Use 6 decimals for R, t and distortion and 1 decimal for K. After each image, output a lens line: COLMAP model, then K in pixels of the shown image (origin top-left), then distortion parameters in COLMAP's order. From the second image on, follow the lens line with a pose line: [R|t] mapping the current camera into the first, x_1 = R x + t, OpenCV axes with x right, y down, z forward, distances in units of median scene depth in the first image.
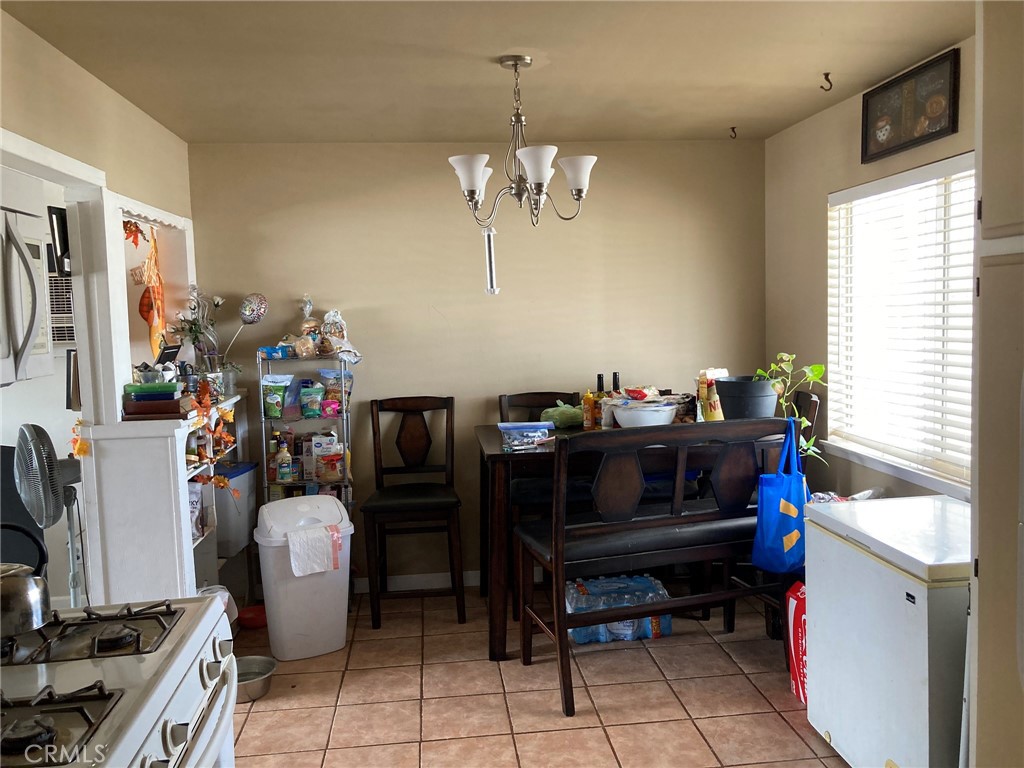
lens RADIAL K [[844.8, 0, 521.8], [0, 844.8, 379.3], [0, 0, 1]] dist [0.032552, -0.048114]
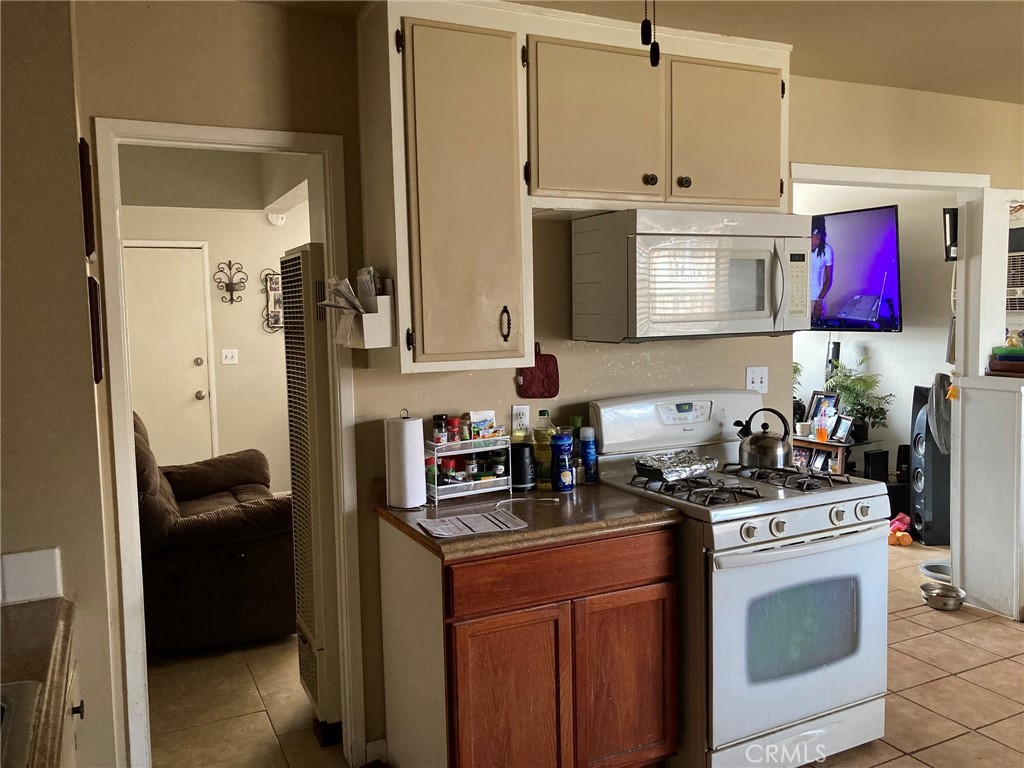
lens RADIAL K [[844.8, 0, 513.8], [0, 844.8, 383.7], [0, 0, 1]] dist [0.032552, -0.048114]
pose [[0.342061, 0.102488, -0.934072, 0.440957], [-0.062964, 0.994300, 0.086038, -0.002861], [0.937566, 0.029383, 0.346564, -0.073919]]
